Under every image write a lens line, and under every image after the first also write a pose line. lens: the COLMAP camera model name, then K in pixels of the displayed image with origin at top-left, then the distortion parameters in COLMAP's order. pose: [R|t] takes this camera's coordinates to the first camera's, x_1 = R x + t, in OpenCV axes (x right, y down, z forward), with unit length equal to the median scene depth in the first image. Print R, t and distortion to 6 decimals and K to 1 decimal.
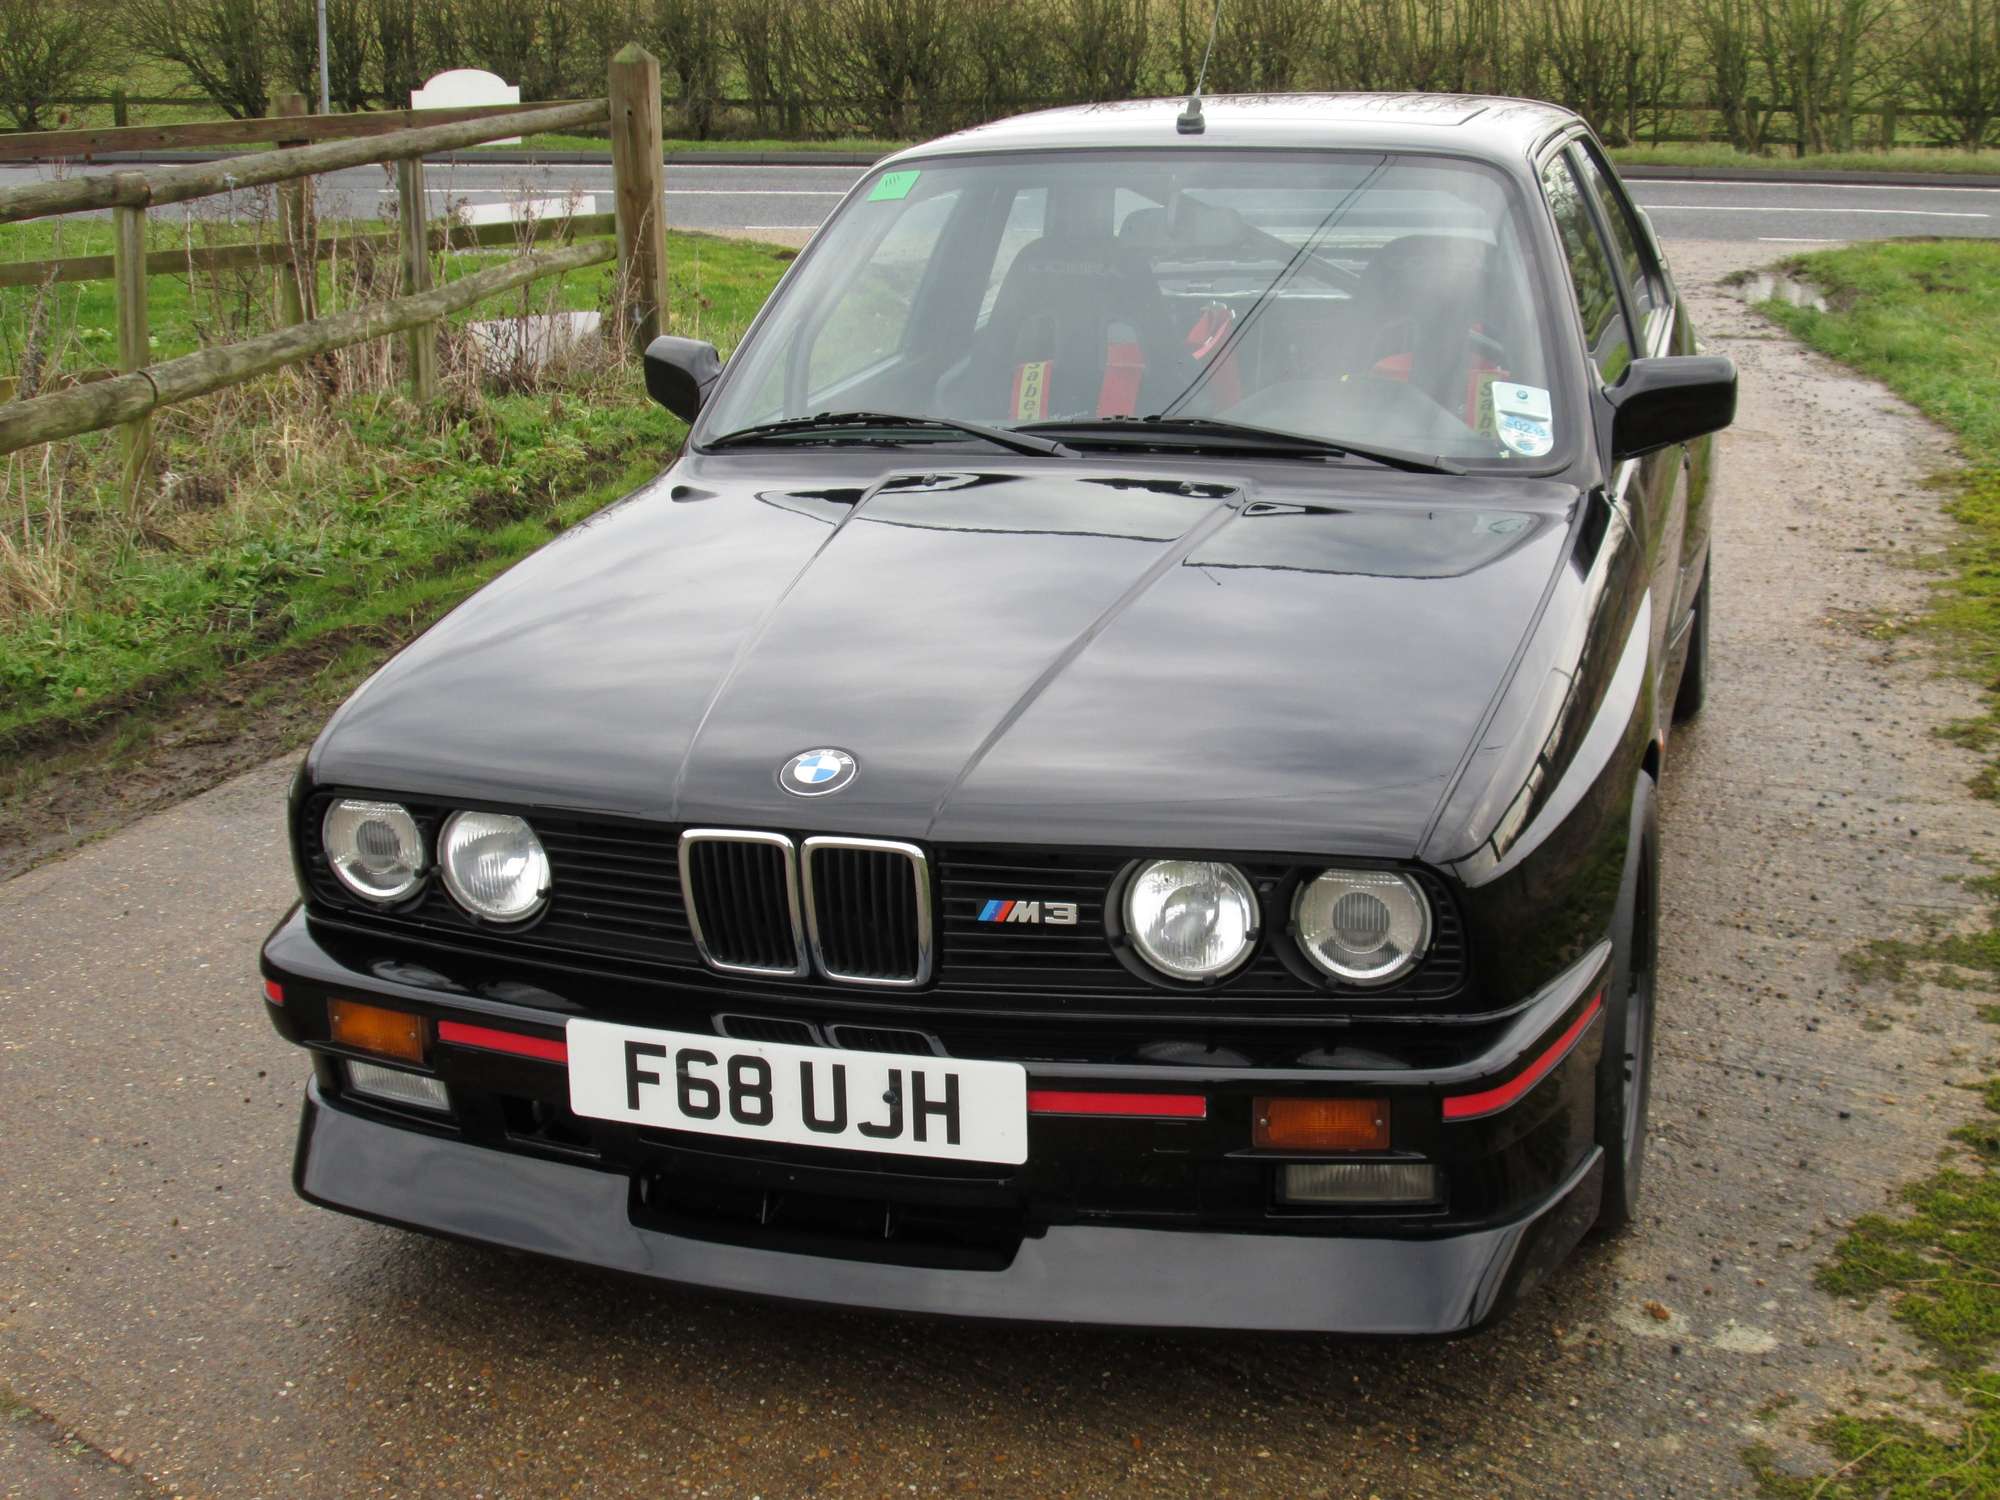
lens RADIAL K [[2638.4, 0, 1000.0], [0, 2638.4, 750.0], [0, 0, 1]] dist [-0.091753, 0.017463]
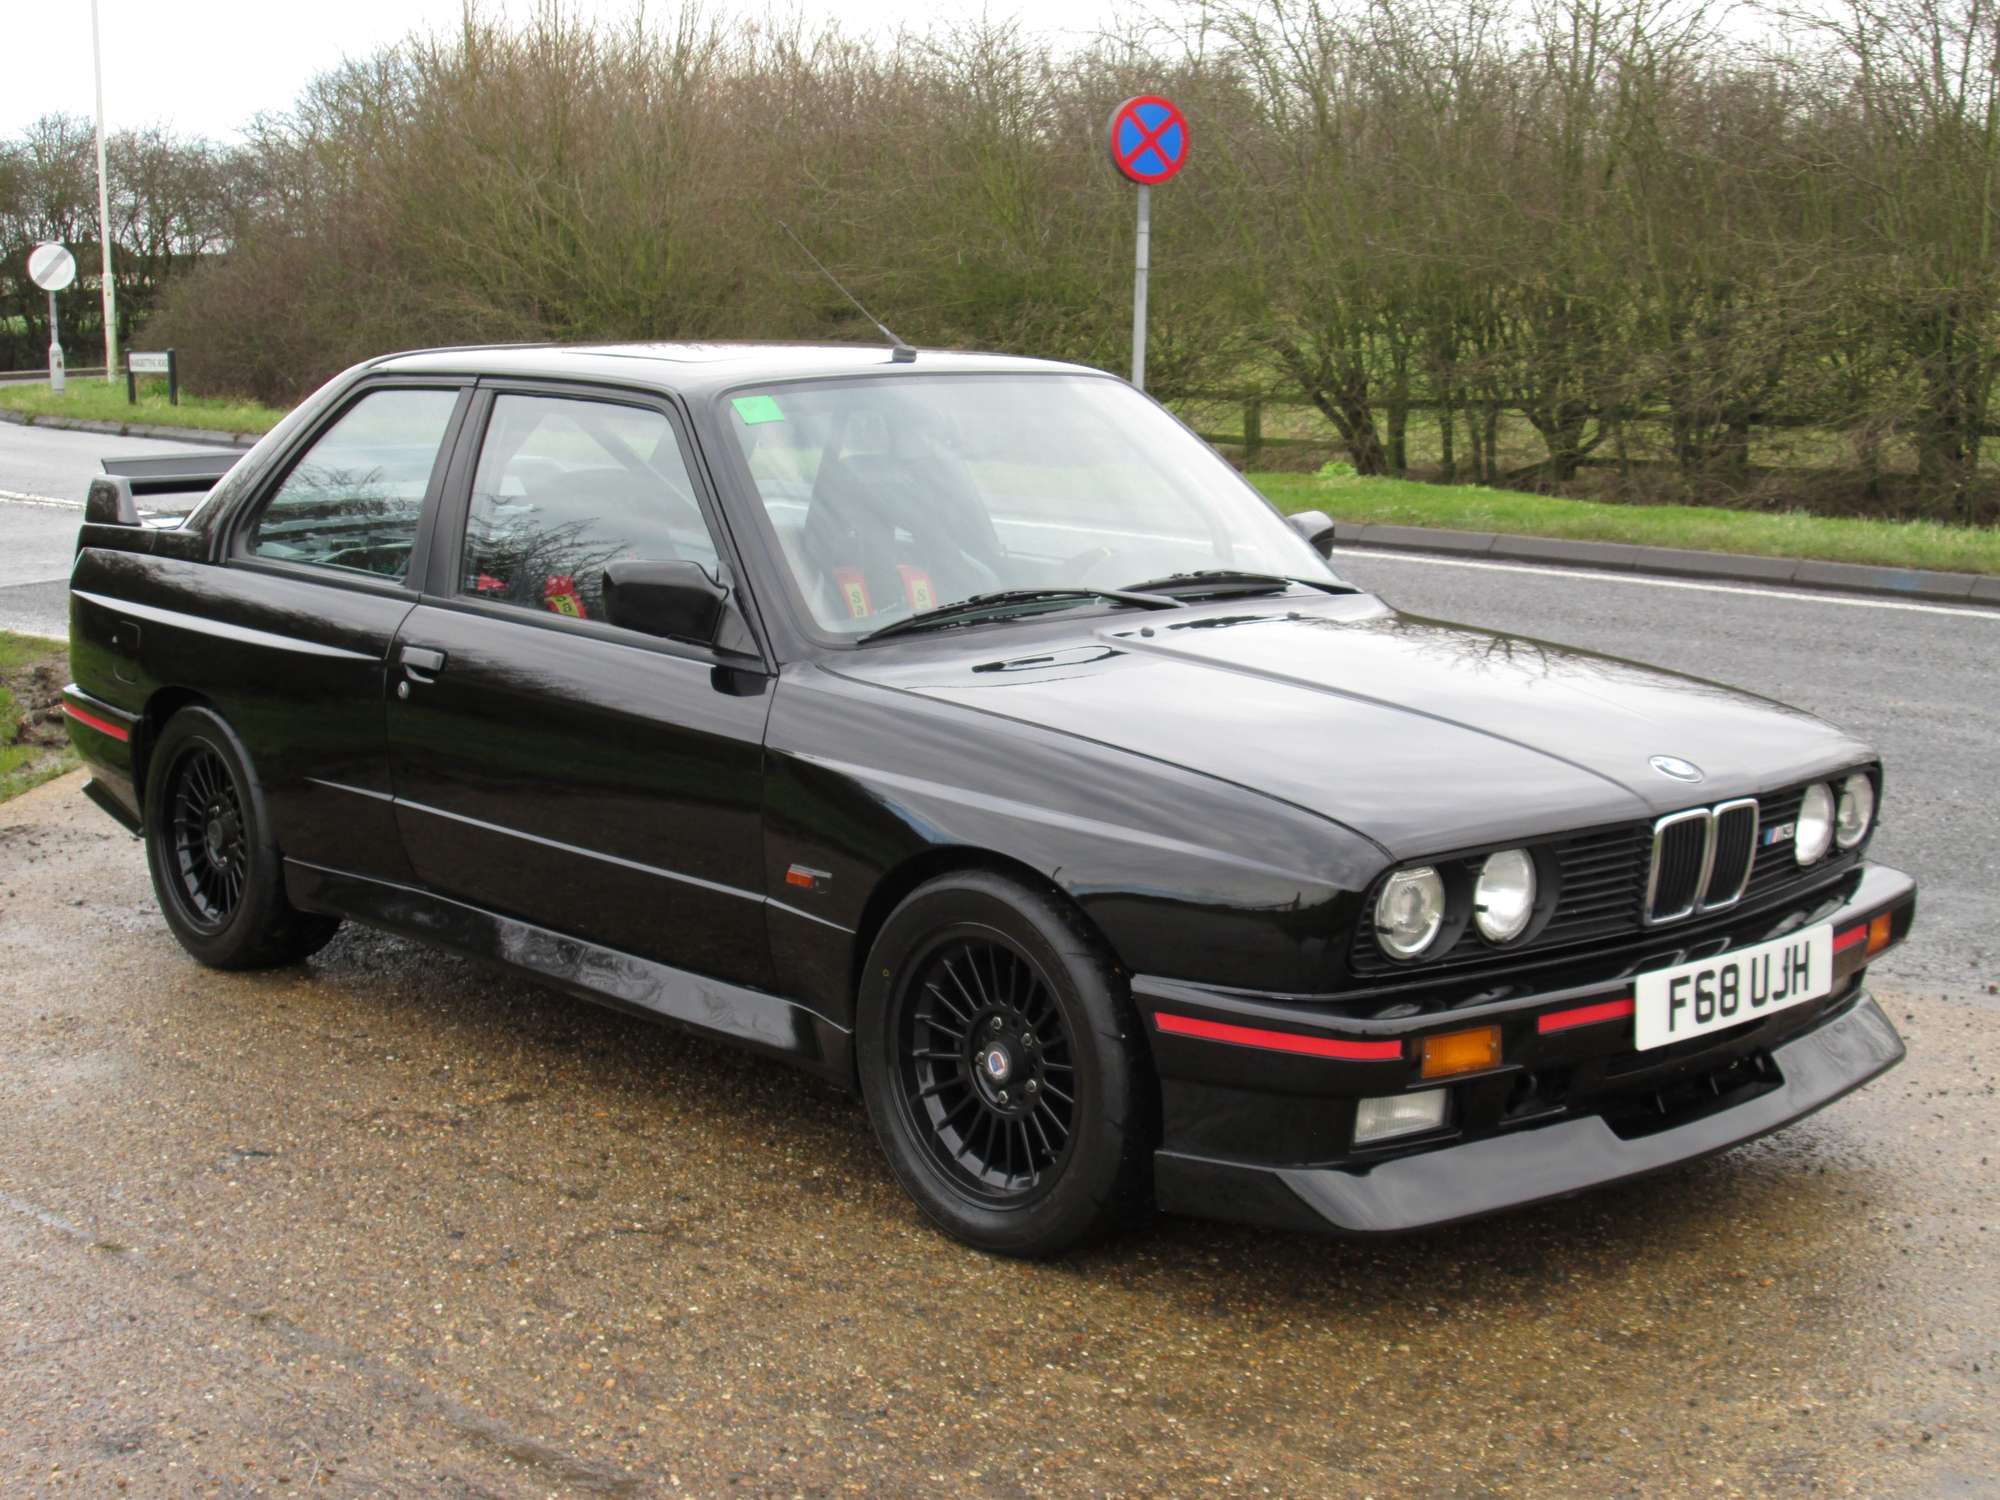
lens RADIAL K [[3030.6, 0, 1000.0], [0, 3030.6, 750.0], [0, 0, 1]] dist [-0.340196, 0.006484]
pose [[0.533682, -0.116247, 0.837658, -1.600741], [0.230455, 0.973012, -0.011795, -0.066057], [-0.813679, 0.199337, 0.546068, 0.425281]]
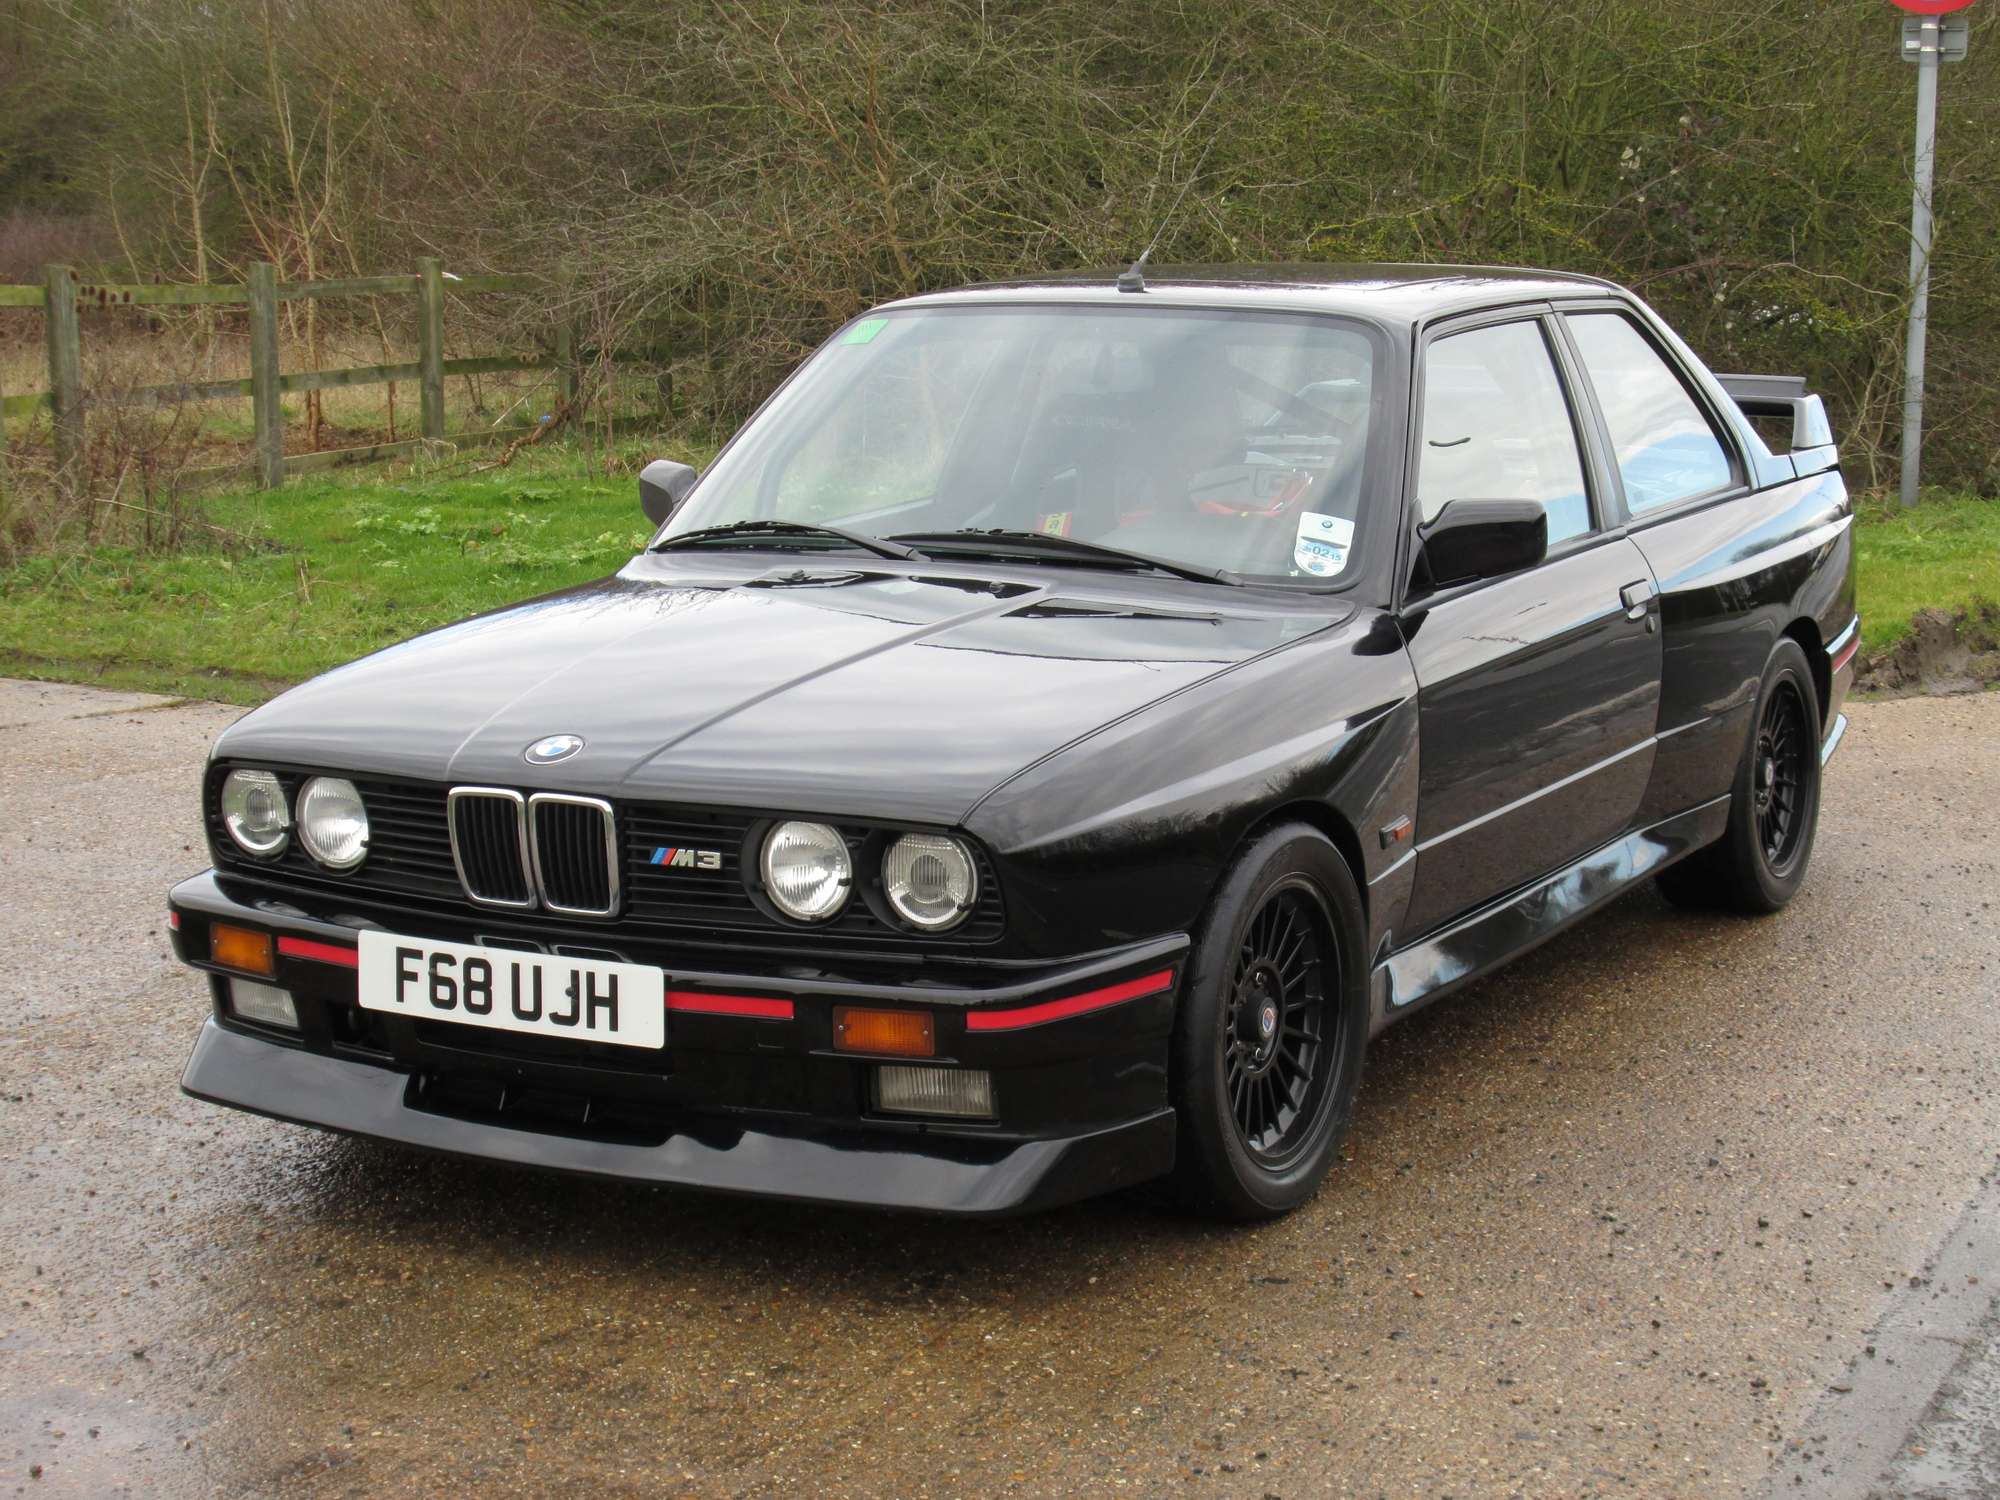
lens RADIAL K [[3735.1, 0, 1000.0], [0, 3735.1, 750.0], [0, 0, 1]] dist [-0.038012, -0.102422]
pose [[0.976012, 0.051319, -0.211582, 0.539229], [-0.076616, 0.990619, -0.113154, 0.201441], [0.203791, 0.126650, 0.970788, -0.751626]]
